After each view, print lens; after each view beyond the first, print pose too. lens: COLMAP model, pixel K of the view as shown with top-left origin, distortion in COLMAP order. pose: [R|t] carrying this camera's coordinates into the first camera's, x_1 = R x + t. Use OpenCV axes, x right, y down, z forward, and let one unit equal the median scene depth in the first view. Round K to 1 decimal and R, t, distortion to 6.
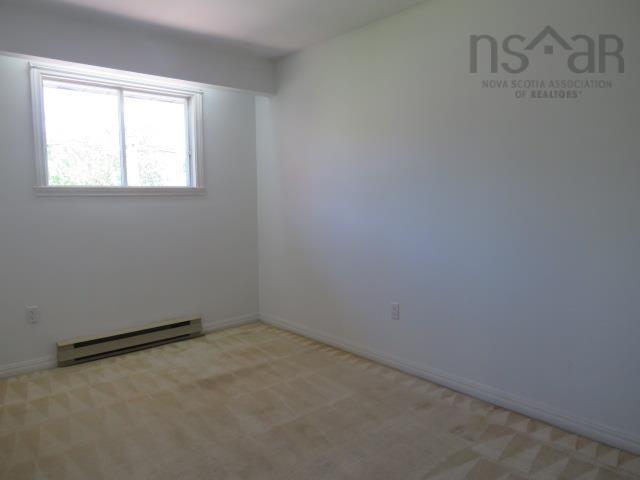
lens RADIAL K [[454.2, 0, 320.0], [0, 454.2, 240.0], [0, 0, 1]] dist [-0.027645, 0.007597]
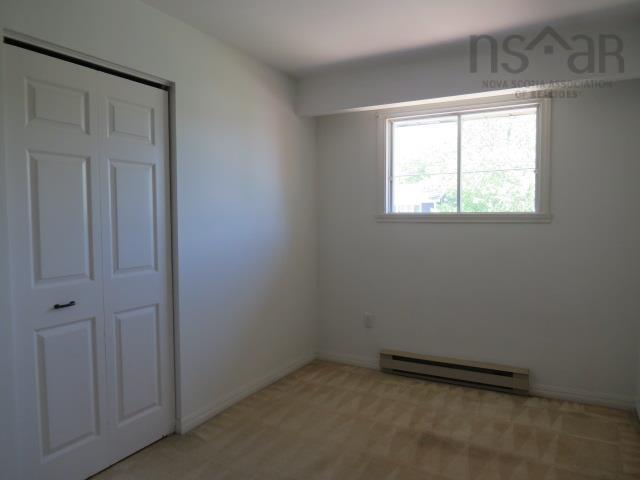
lens RADIAL K [[447.9, 0, 320.0], [0, 447.9, 240.0], [0, 0, 1]] dist [-0.013994, 0.000544]
pose [[0.348099, 0.043297, -0.936457, 0.399690], [-0.097896, 0.995150, 0.009621, -0.042853], [0.932332, 0.088327, 0.350650, 0.419568]]
